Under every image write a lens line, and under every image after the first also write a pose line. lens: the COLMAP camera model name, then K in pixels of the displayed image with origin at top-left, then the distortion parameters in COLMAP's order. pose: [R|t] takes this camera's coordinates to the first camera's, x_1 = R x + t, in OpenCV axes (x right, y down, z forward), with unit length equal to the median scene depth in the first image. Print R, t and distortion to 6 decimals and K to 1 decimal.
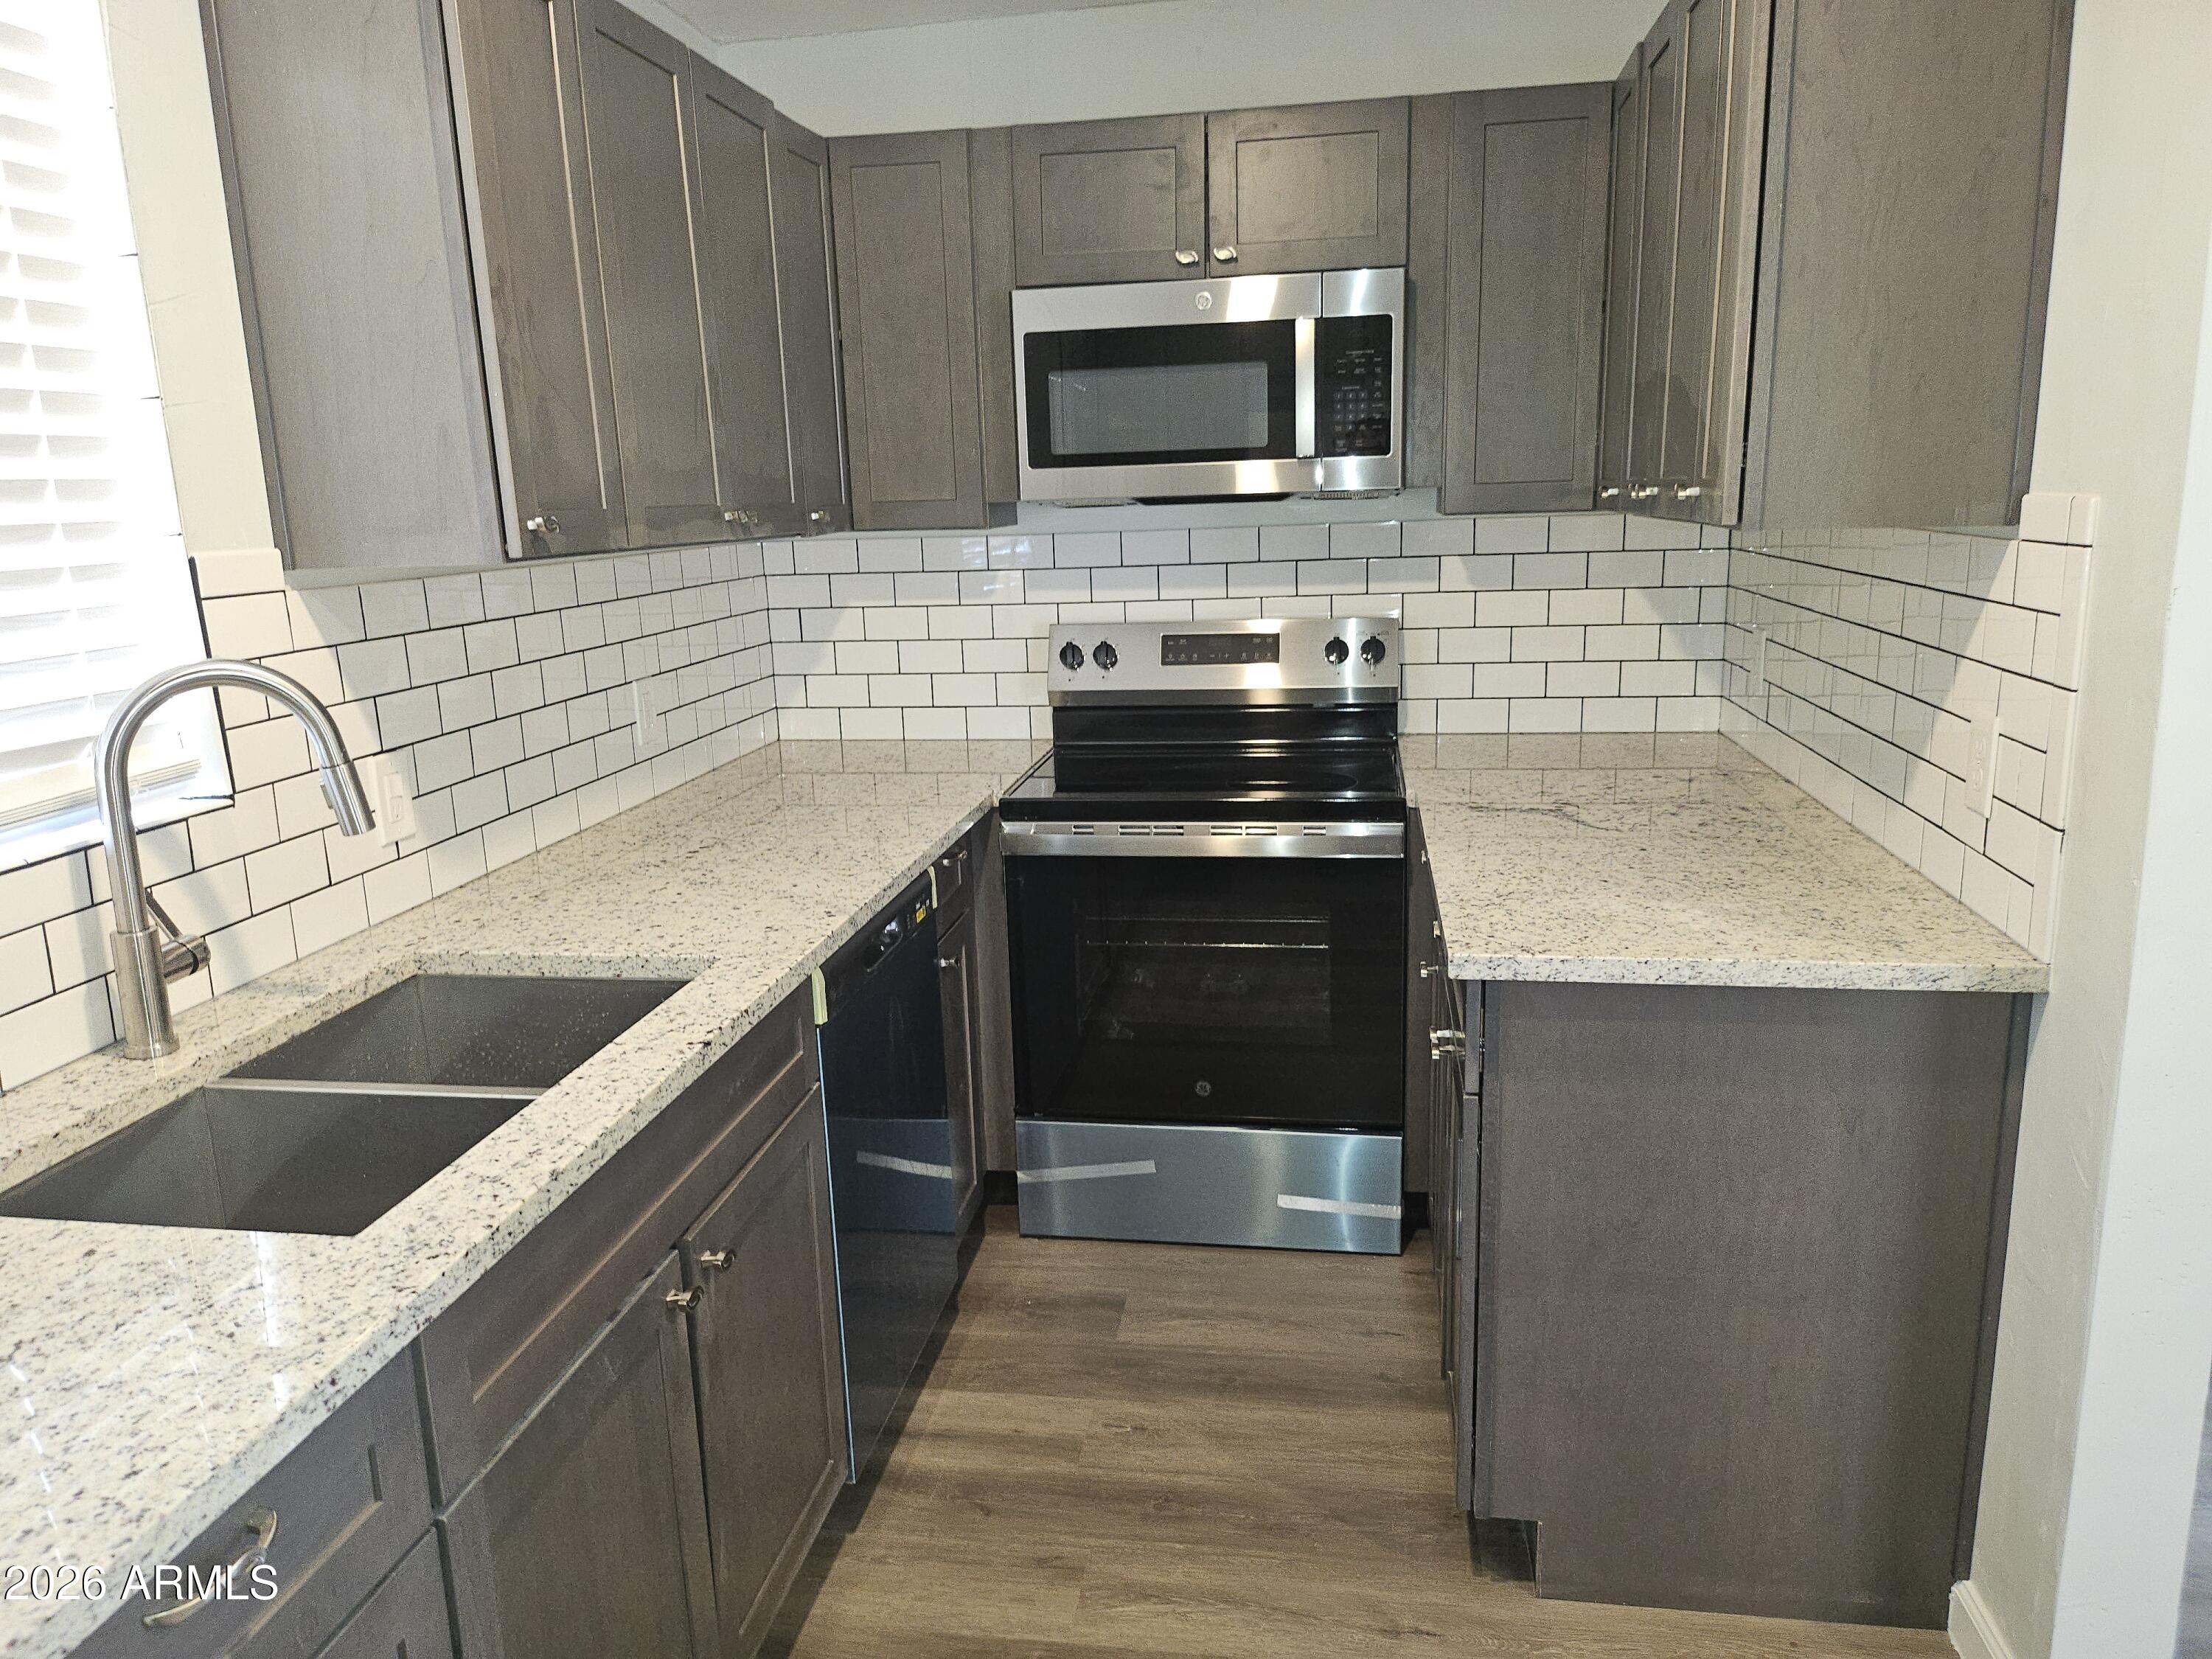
lens RADIAL K [[1555.9, 0, 1092.8], [0, 1555.9, 833.6], [0, 0, 1]] dist [0.006275, 0.001558]
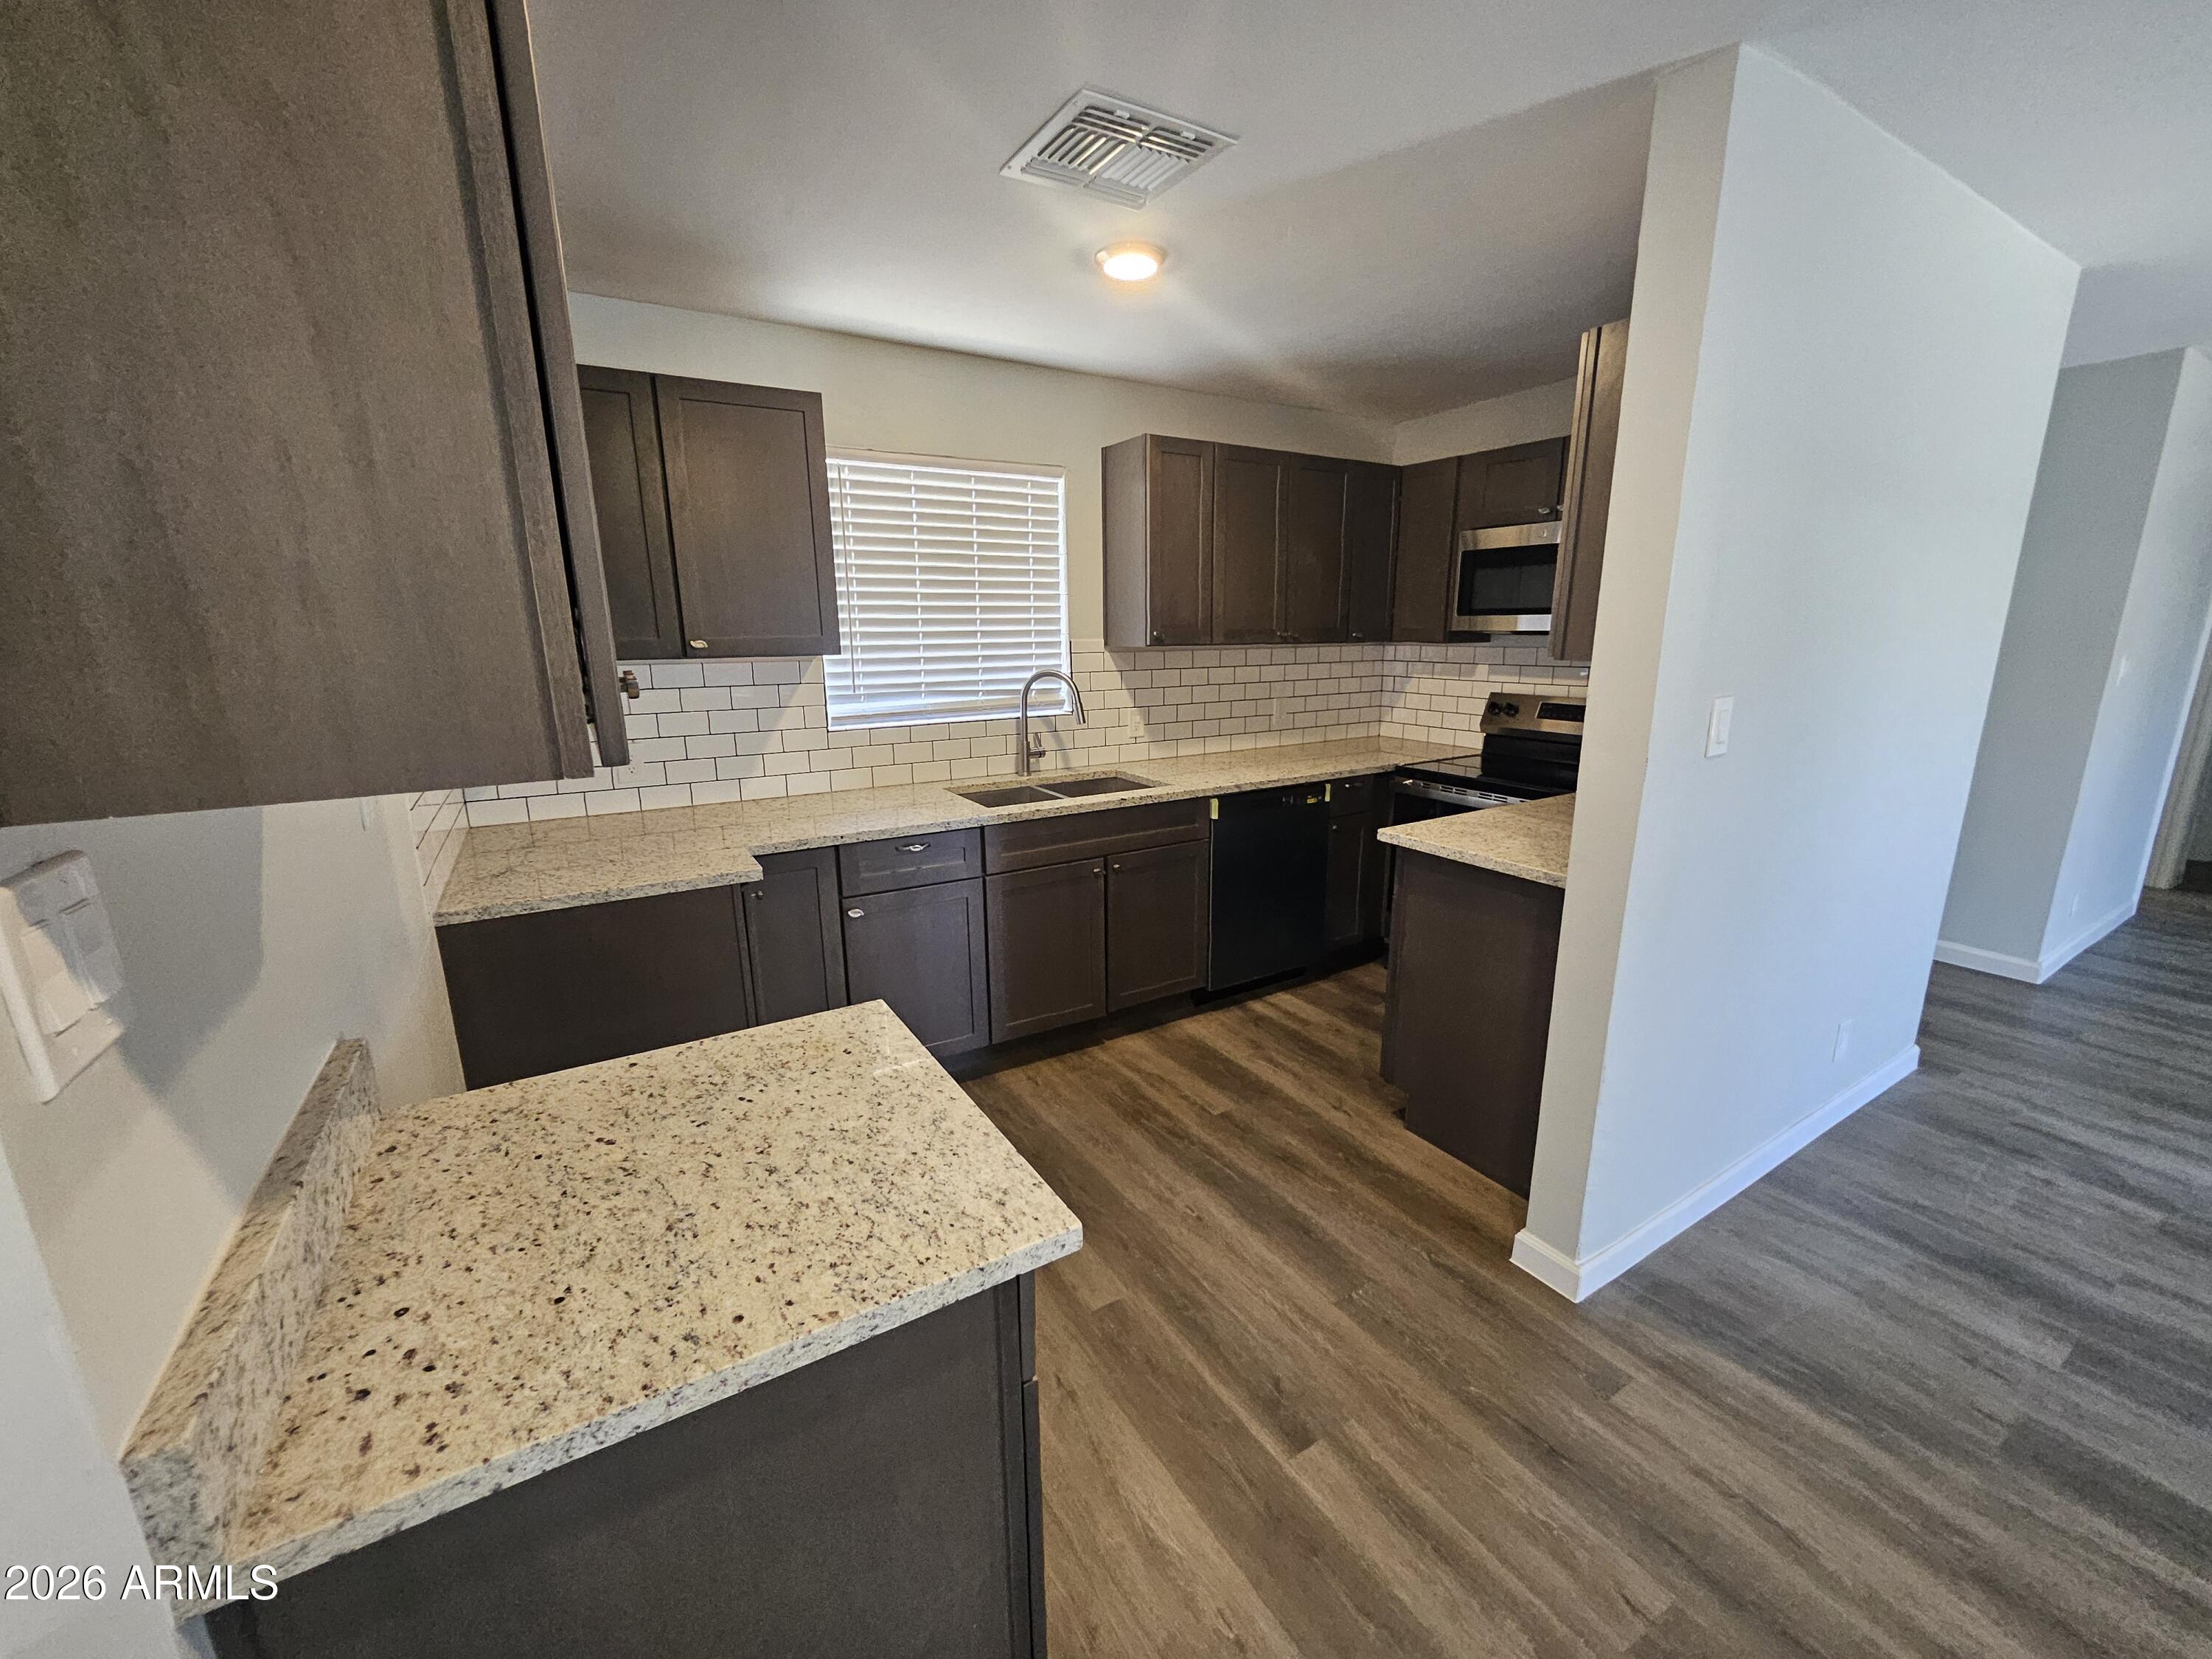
lens RADIAL K [[876.7, 0, 1098.8], [0, 876.7, 832.6], [0, 0, 1]] dist [-0.010014, 0.001773]
pose [[0.647374, 0.202766, -0.734706, 0.726838], [-0.175639, 0.977707, 0.115068, 0.002253], [0.741658, 0.054551, 0.668556, -0.171422]]
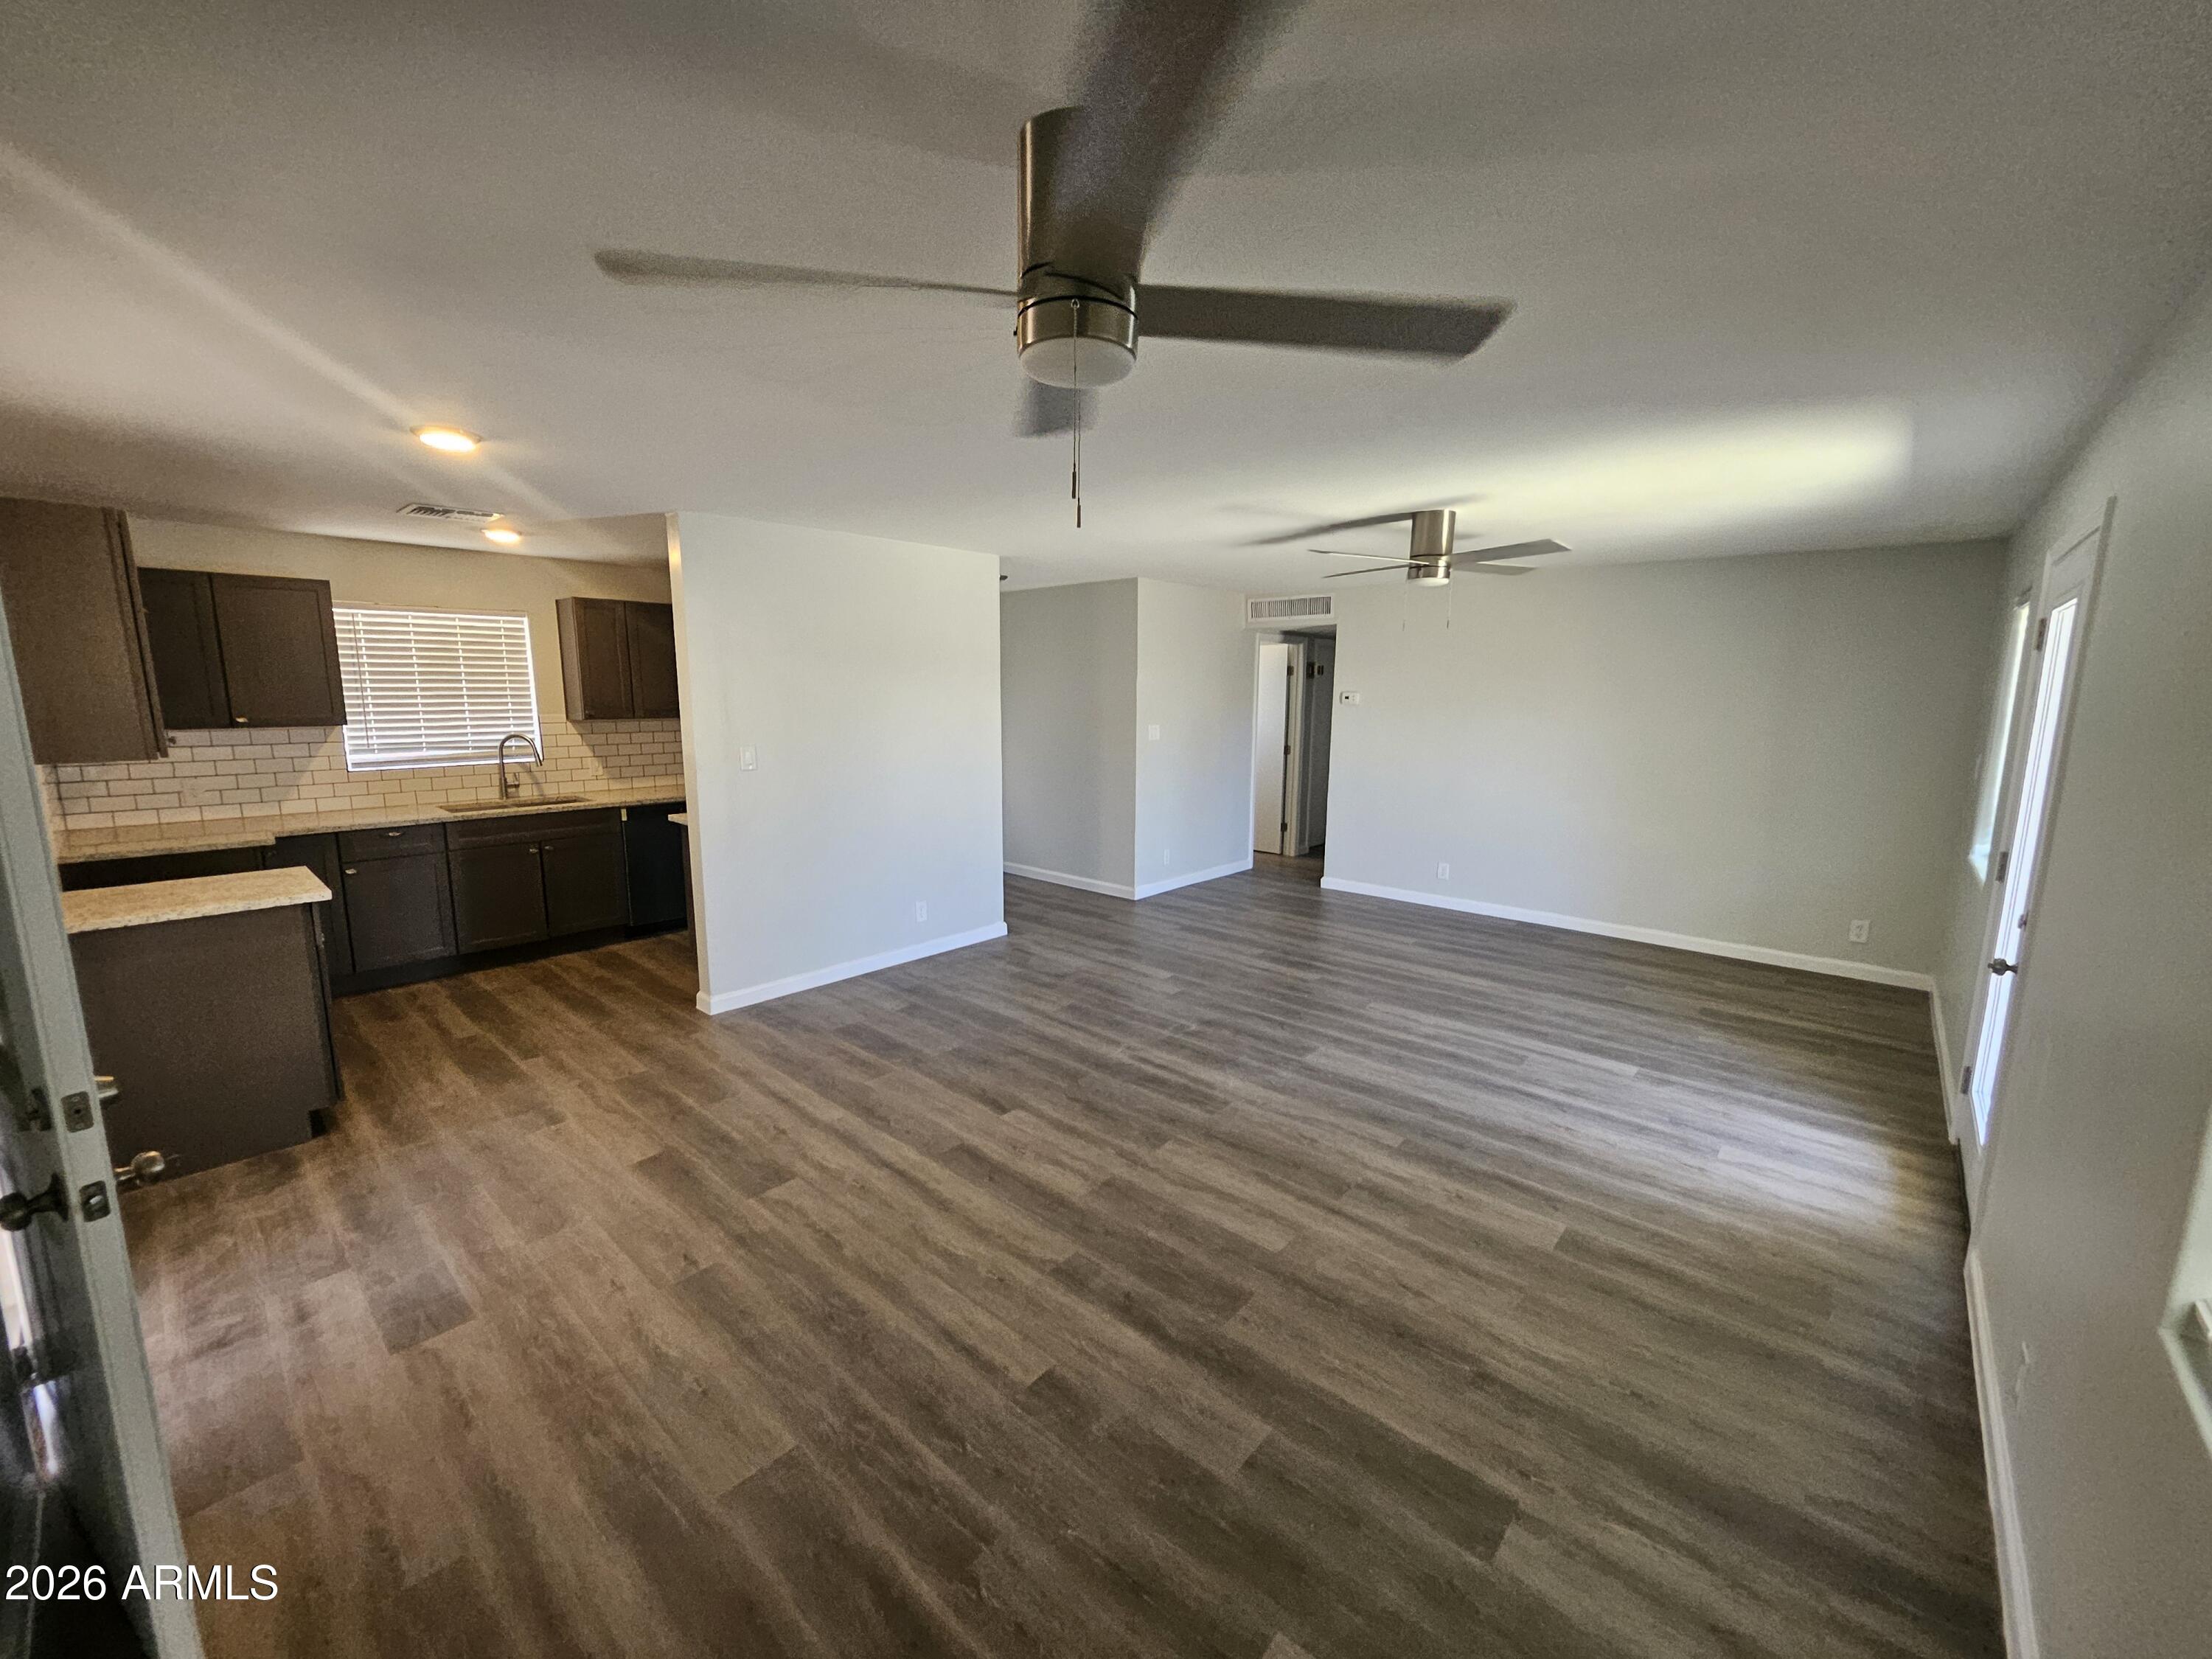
lens RADIAL K [[876.7, 0, 1097.8], [0, 876.7, 823.5], [0, 0, 1]] dist [-0.010014, 0.001773]
pose [[0.839439, 0.120888, -0.529837, 2.087226], [-0.148650, 0.988840, -0.009897, -0.047490], [0.522728, 0.087068, 0.848042, -0.425355]]
